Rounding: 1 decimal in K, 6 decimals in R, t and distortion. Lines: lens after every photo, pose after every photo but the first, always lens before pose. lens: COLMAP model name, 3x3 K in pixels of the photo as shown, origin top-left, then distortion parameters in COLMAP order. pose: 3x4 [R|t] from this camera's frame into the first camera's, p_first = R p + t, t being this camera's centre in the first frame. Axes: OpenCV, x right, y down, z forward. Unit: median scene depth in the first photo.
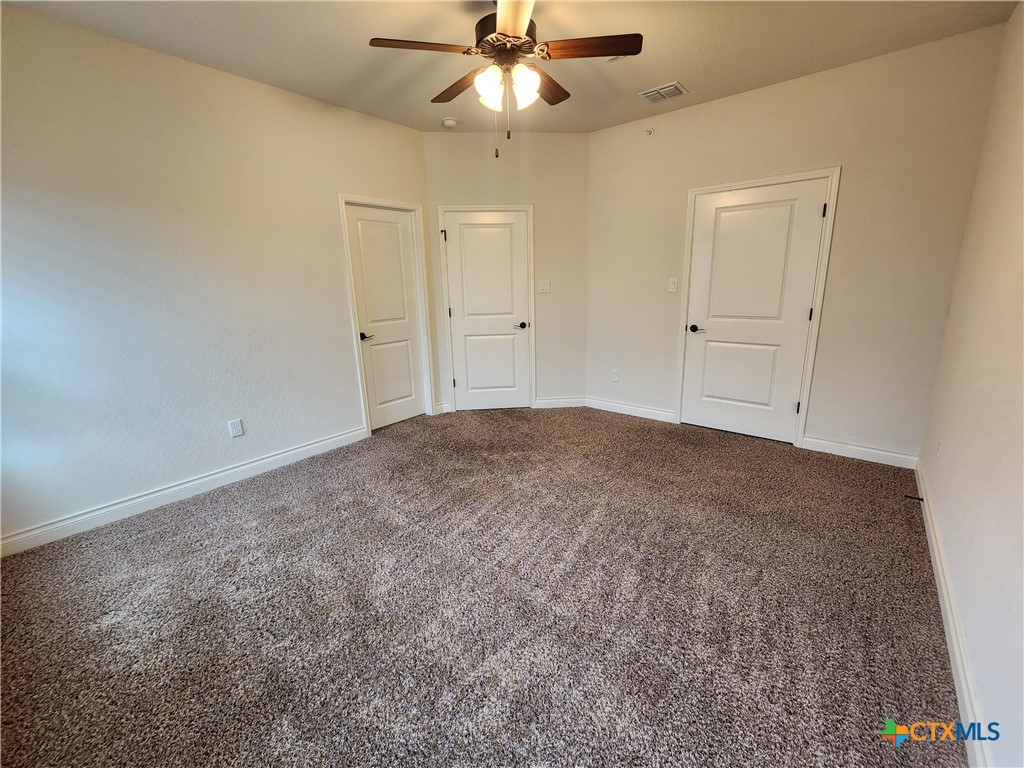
lens RADIAL K [[417.4, 0, 521.1], [0, 417.4, 378.0], [0, 0, 1]] dist [-0.000691, -0.000504]
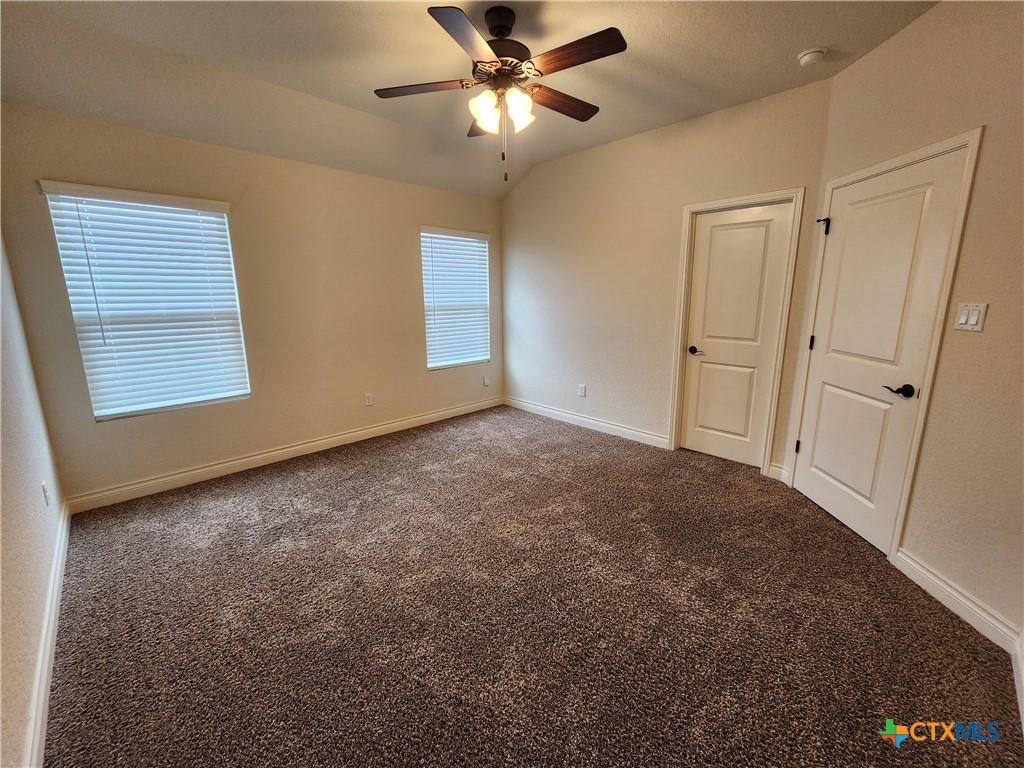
lens RADIAL K [[417.4, 0, 521.1], [0, 417.4, 378.0], [0, 0, 1]] dist [-0.000691, -0.000504]
pose [[-0.101638, 0.222055, -0.969722, 0.610512], [-0.227880, 0.943655, 0.239970, -0.182087], [0.968370, 0.245370, -0.045309, 0.688626]]
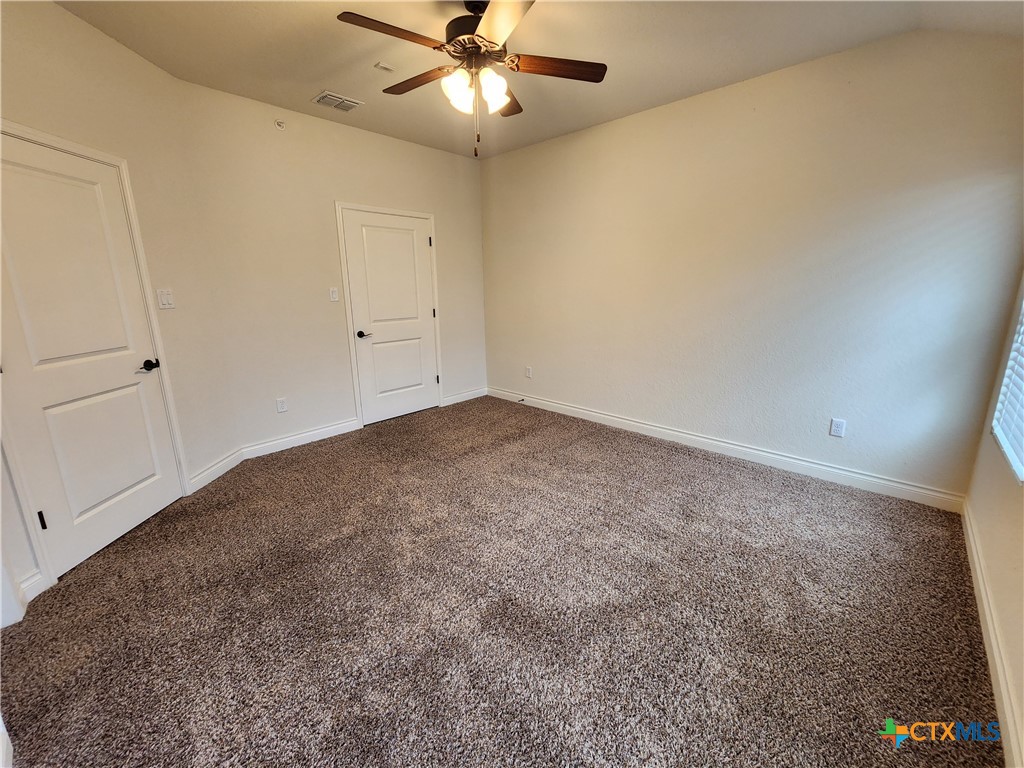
lens RADIAL K [[417.4, 0, 521.1], [0, 417.4, 378.0], [0, 0, 1]] dist [-0.000691, -0.000504]
pose [[0.060559, -0.197730, 0.978384, -0.630104], [0.237949, 0.954785, 0.178232, -0.106036], [-0.969388, 0.222012, 0.104870, 0.522900]]
